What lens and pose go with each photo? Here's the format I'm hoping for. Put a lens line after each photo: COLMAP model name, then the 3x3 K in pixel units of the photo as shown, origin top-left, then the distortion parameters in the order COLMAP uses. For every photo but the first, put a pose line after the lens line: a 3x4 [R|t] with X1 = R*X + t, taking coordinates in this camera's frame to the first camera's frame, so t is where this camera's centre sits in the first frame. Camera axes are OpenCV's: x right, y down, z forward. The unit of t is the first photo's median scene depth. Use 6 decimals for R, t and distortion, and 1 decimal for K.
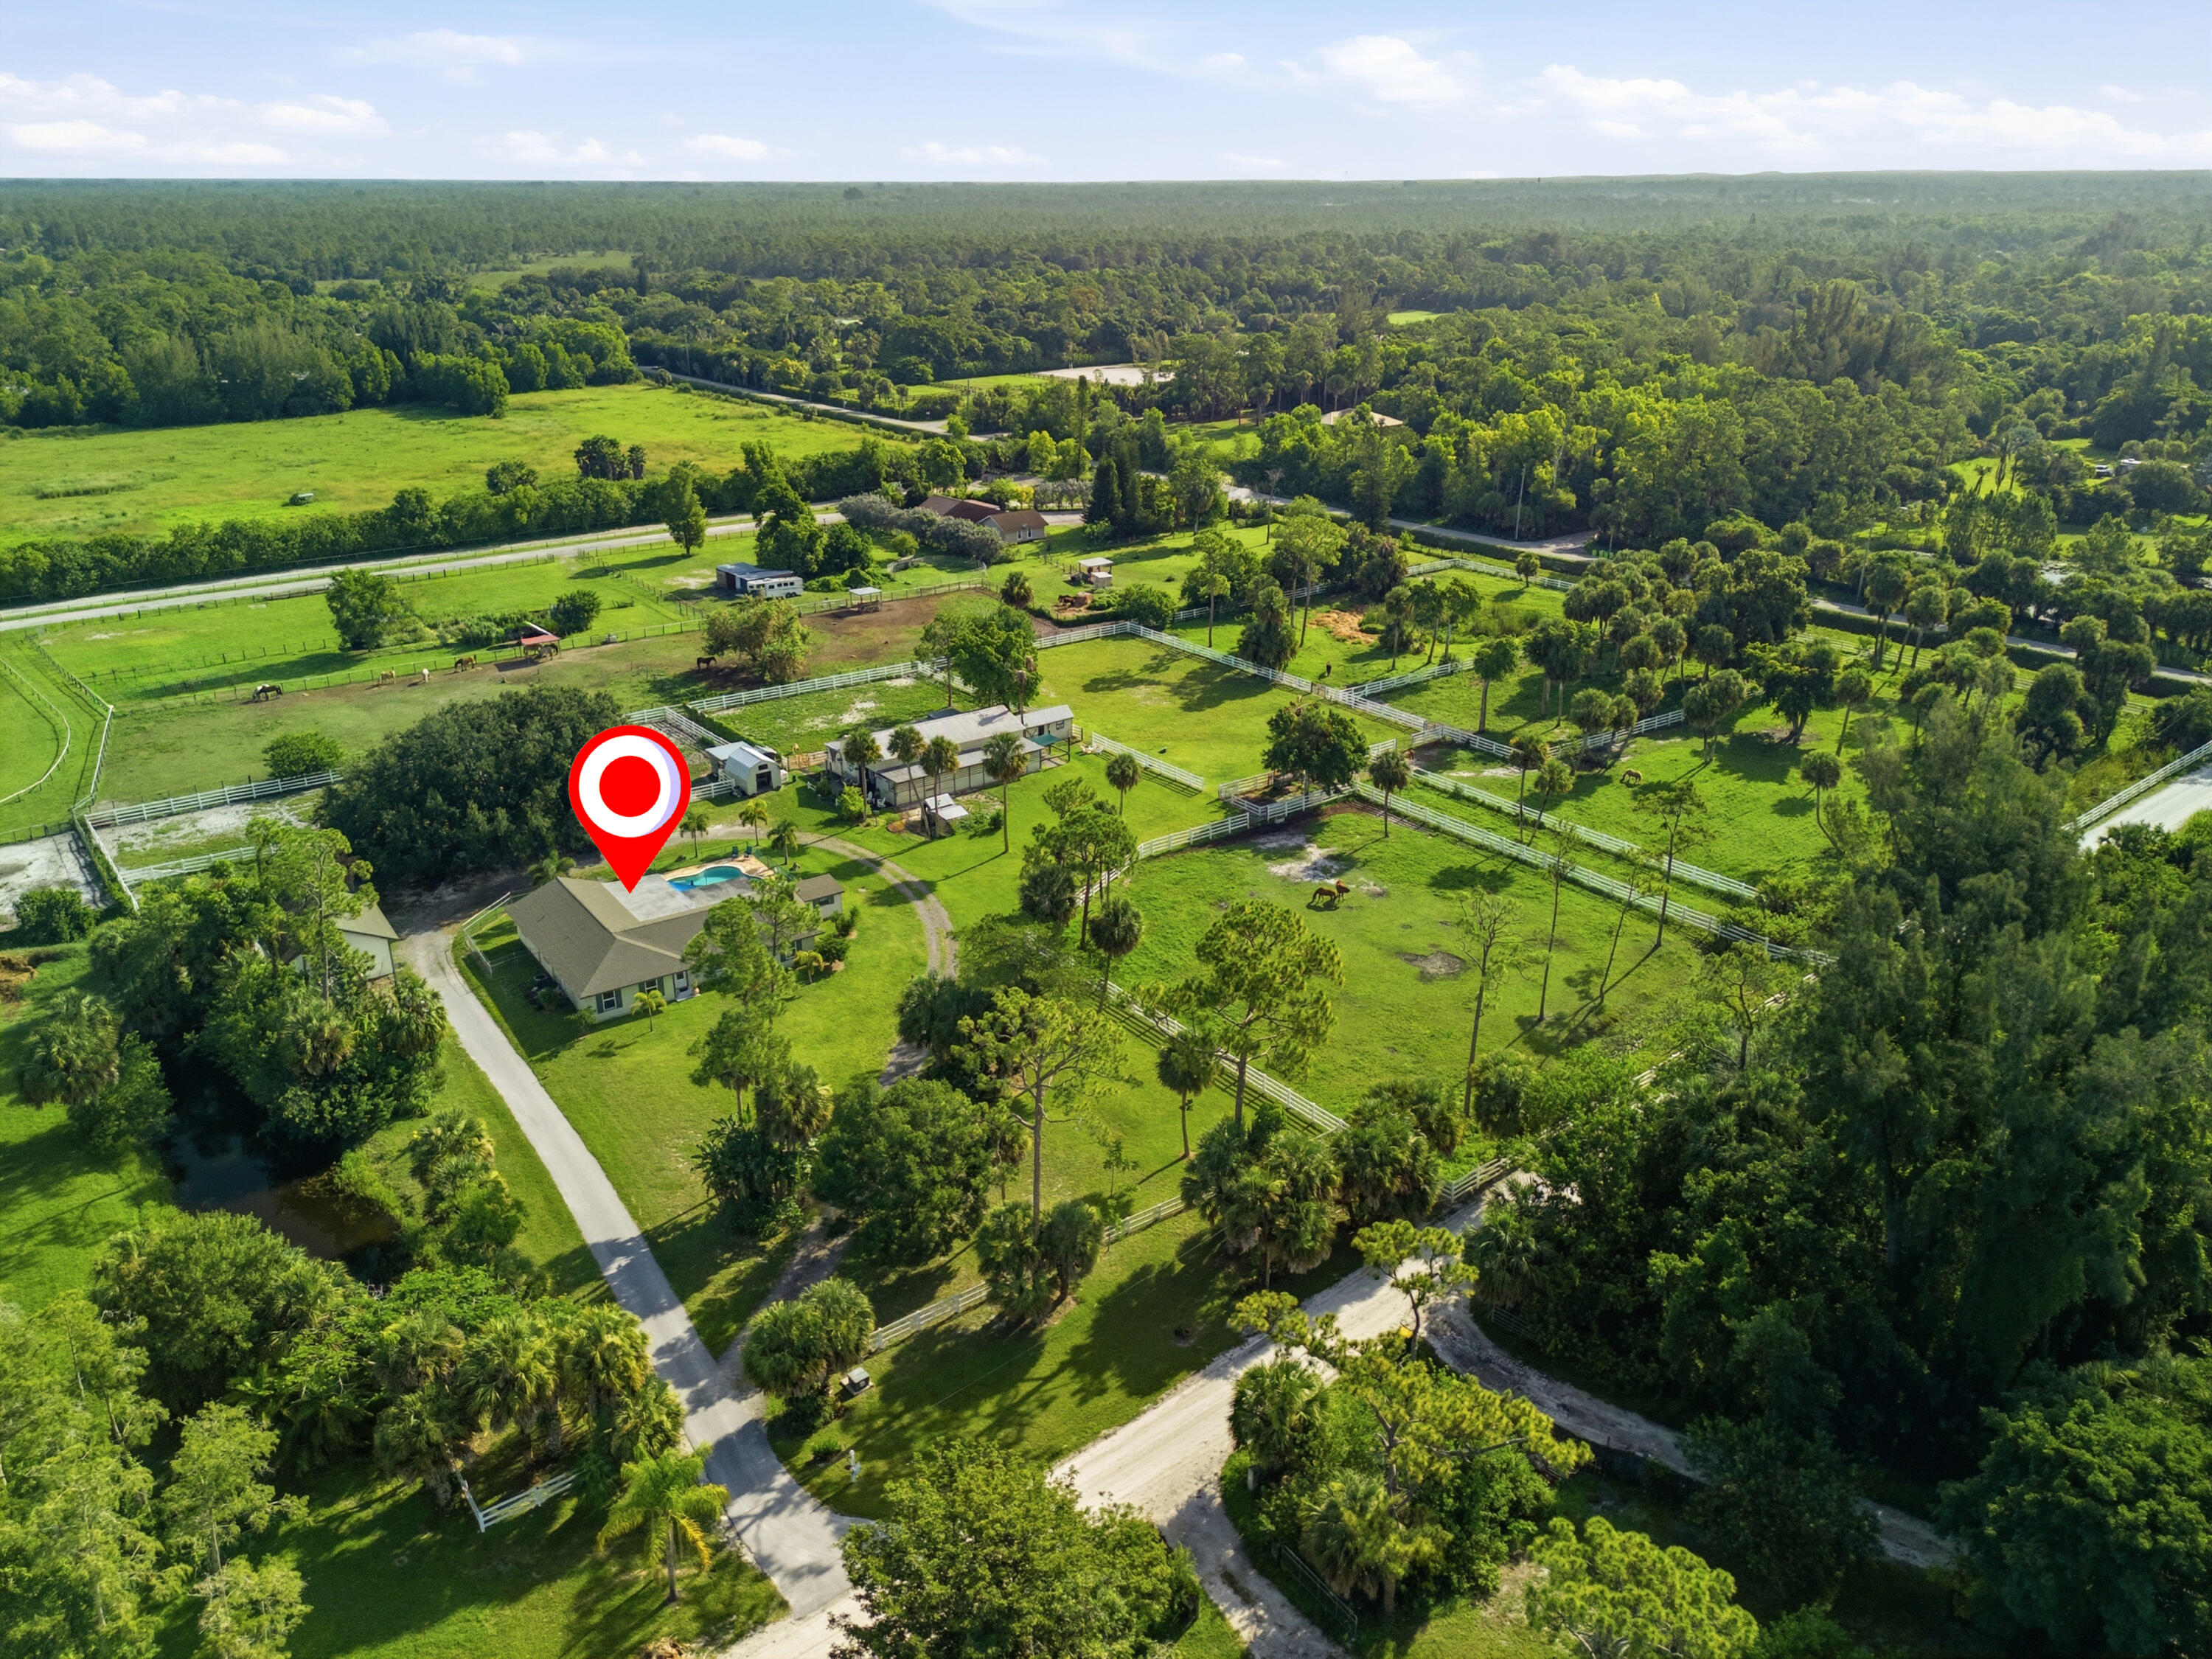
lens RADIAL K [[1554.6, 0, 1106.0], [0, 1554.6, 829.5], [0, 0, 1]] dist [0.032040, -0.007223]
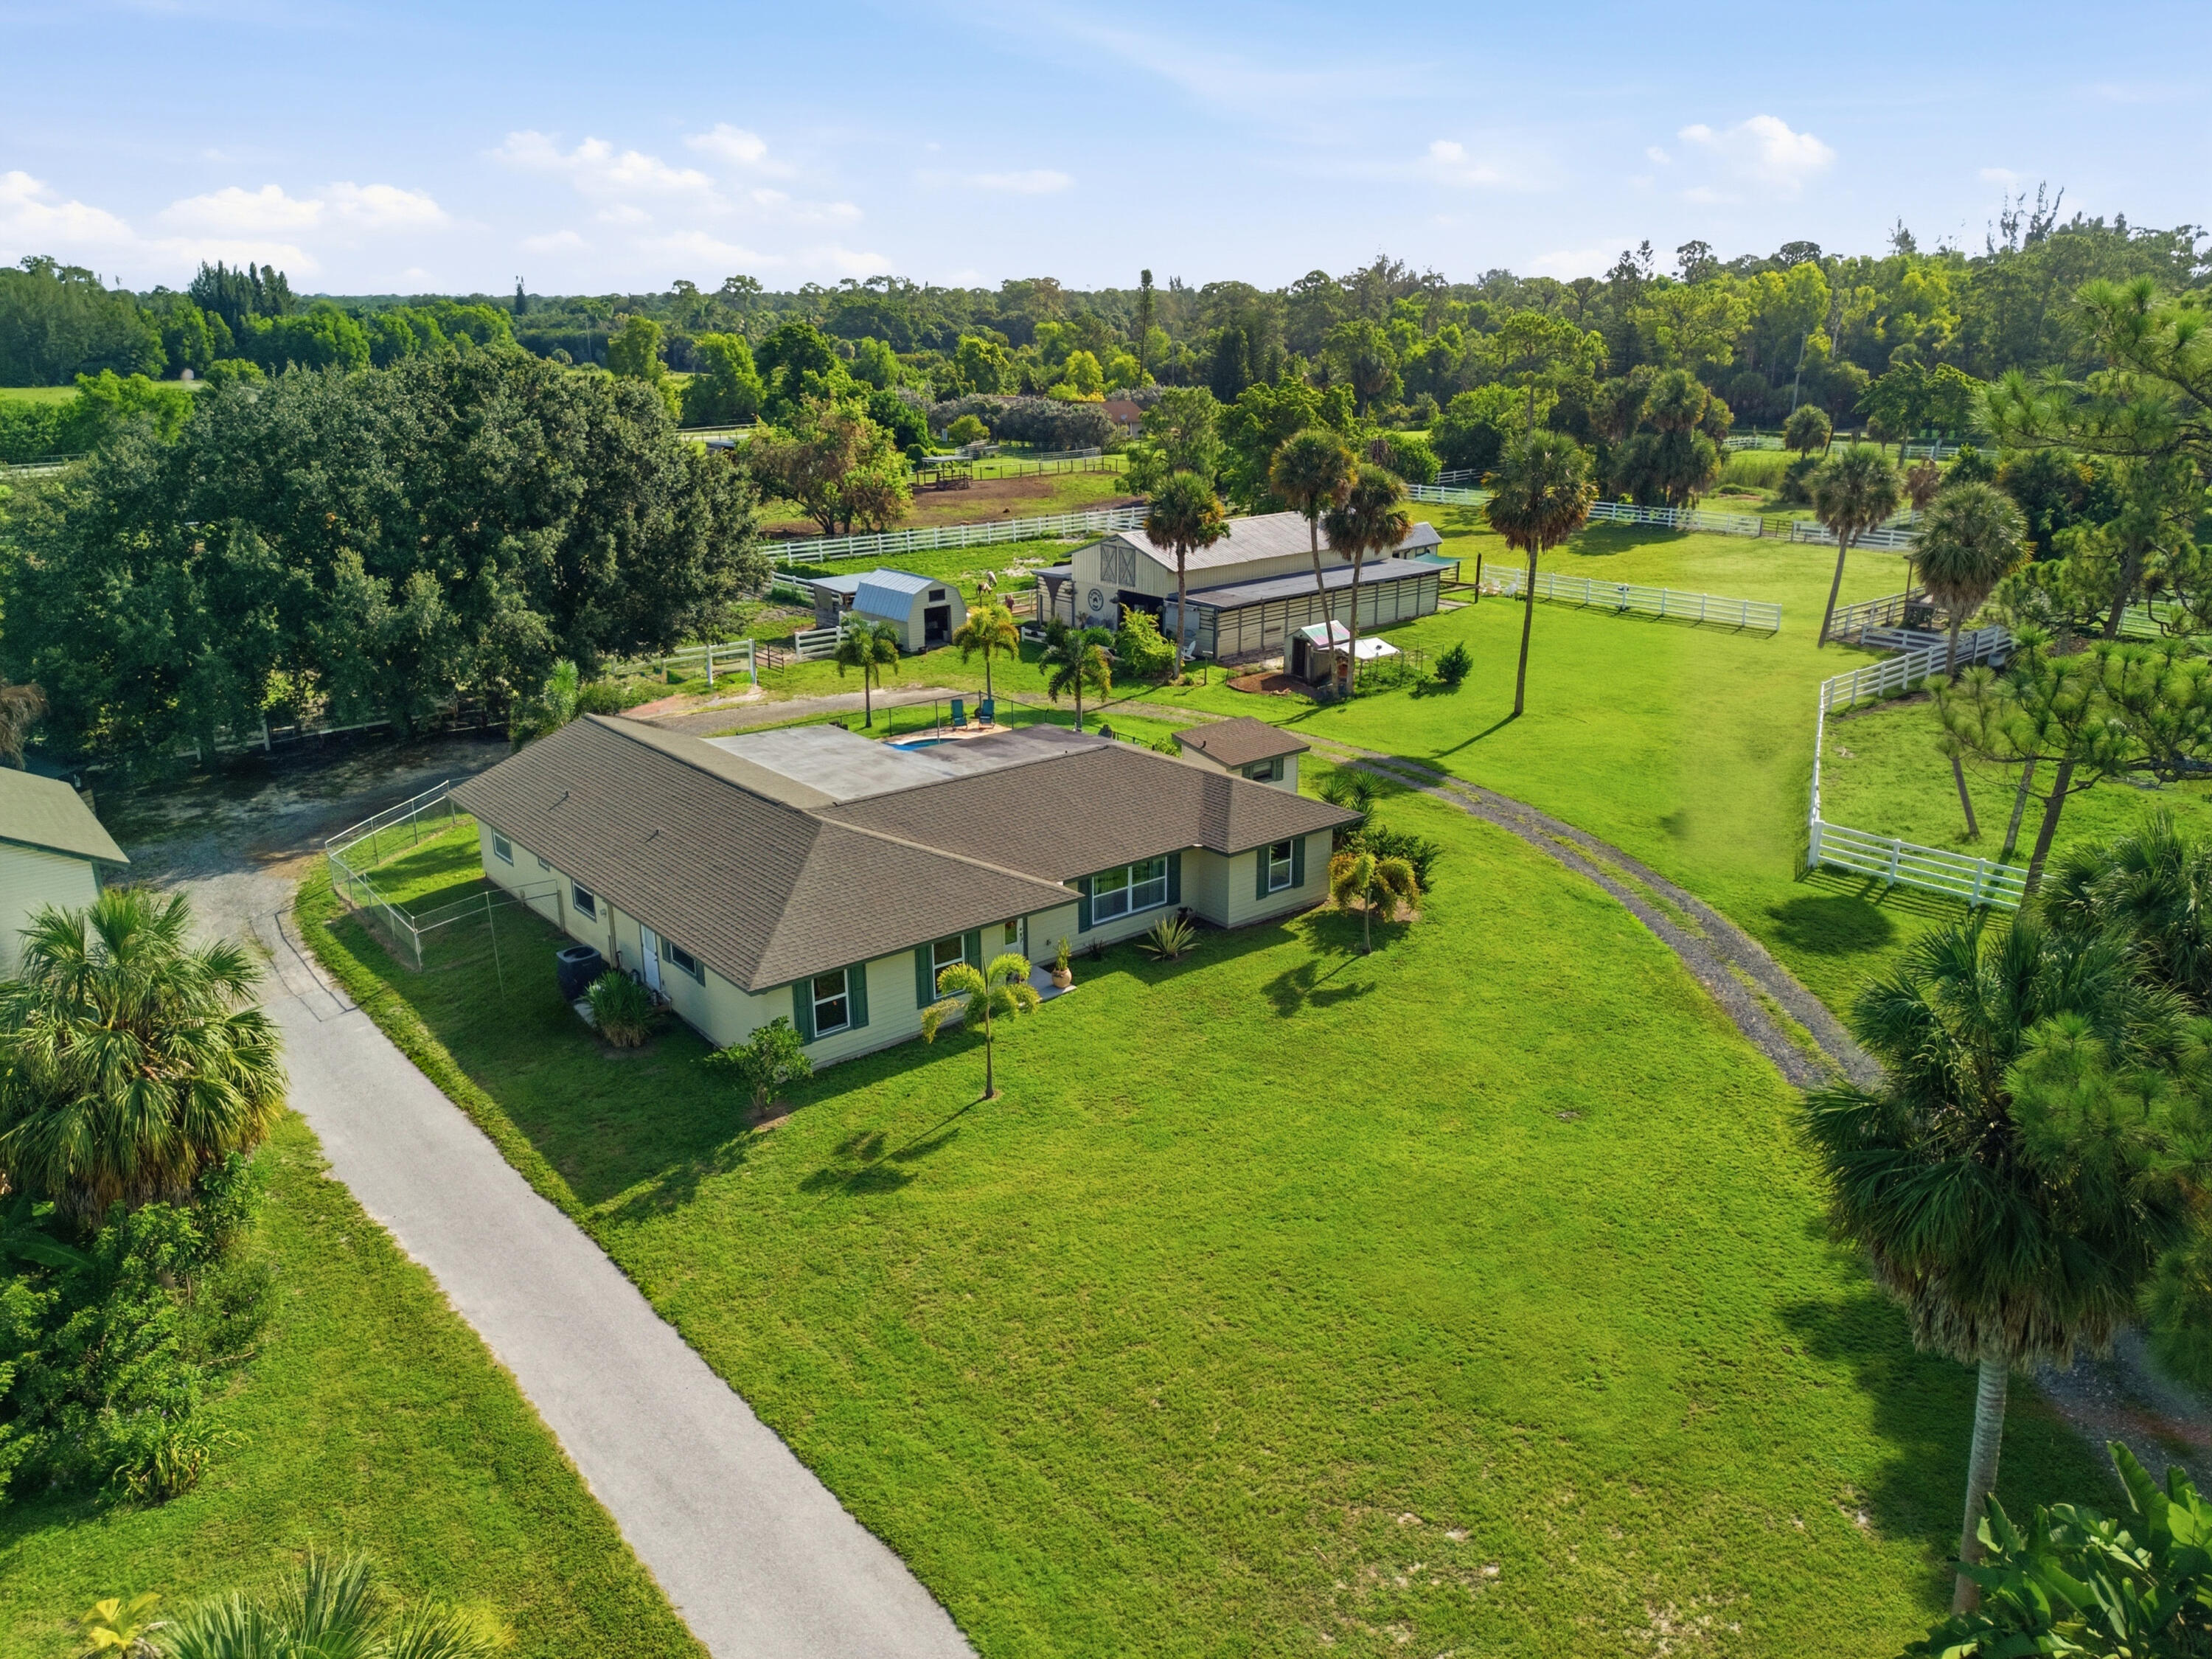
lens RADIAL K [[1554.6, 0, 1106.0], [0, 1554.6, 829.5], [0, 0, 1]] dist [0.032040, -0.007223]
pose [[0.996228, -0.025528, 0.082940, -0.259986], [0.031103, 0.997293, -0.066635, 0.087882], [-0.081015, 0.068963, 0.994324, 0.620340]]
